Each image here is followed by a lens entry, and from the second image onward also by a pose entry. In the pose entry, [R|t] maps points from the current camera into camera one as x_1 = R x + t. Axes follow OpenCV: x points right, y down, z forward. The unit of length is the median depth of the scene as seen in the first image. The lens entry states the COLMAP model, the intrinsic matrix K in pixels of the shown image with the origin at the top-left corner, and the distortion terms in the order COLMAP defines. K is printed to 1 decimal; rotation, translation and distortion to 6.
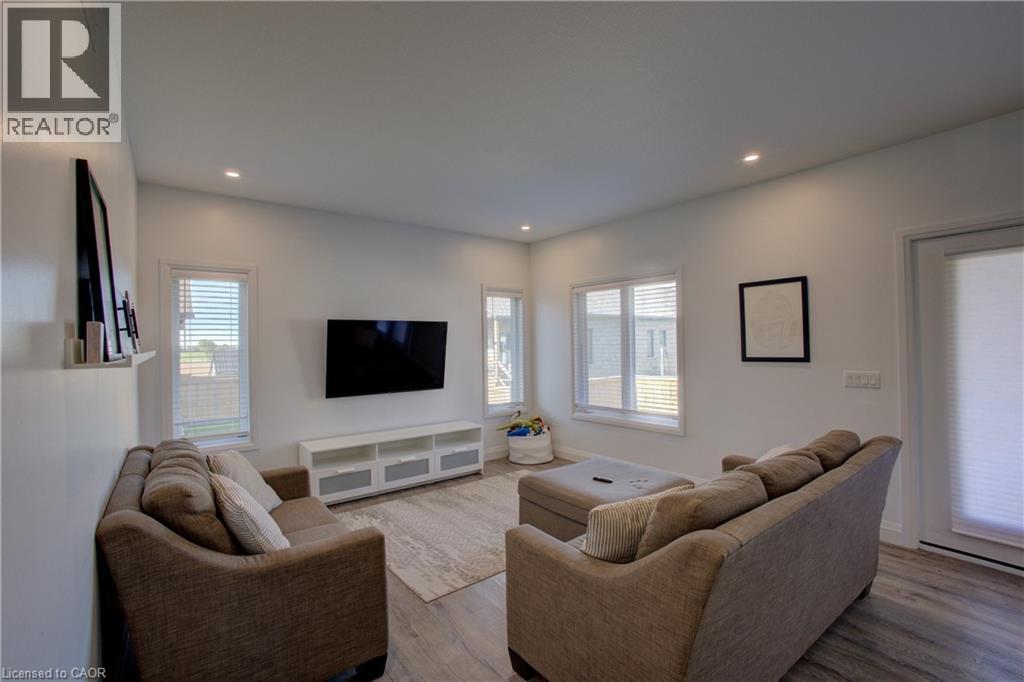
lens RADIAL K [[434.9, 0, 474.0], [0, 434.9, 340.8], [0, 0, 1]] dist [-0.041664, 0.000319]
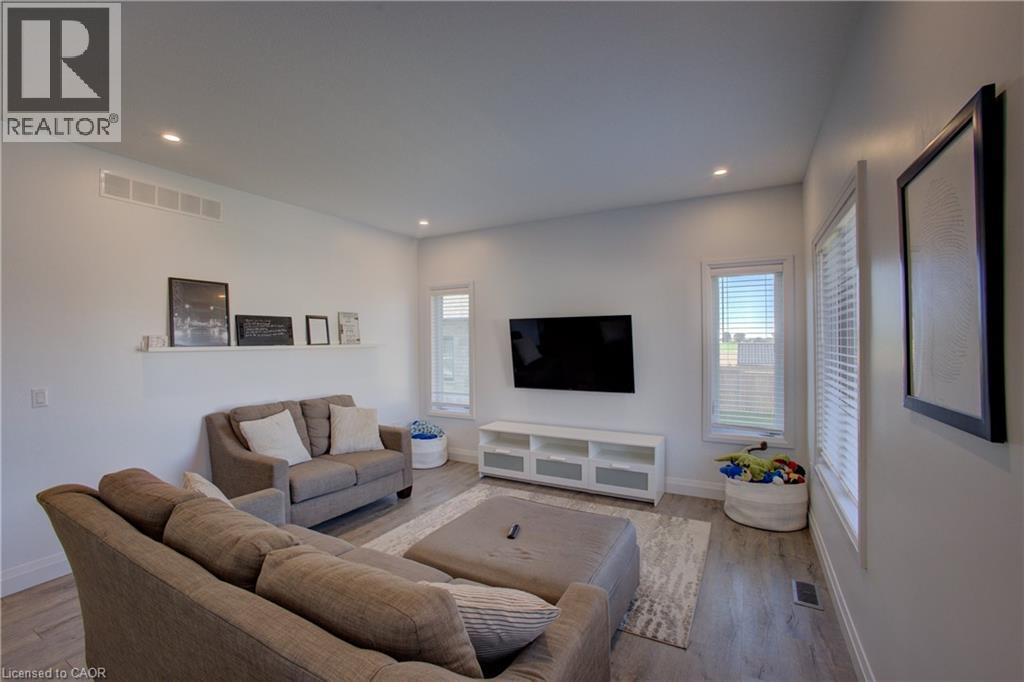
lens RADIAL K [[429.7, 0, 512.0], [0, 429.7, 341.0], [0, 0, 1]] dist [-0.040953, 0.000084]
pose [[0.438183, 0.010163, -0.898828, 0.608750], [0.006330, 0.999876, 0.014391, -0.006777], [0.898863, -0.011996, 0.438065, 0.439309]]
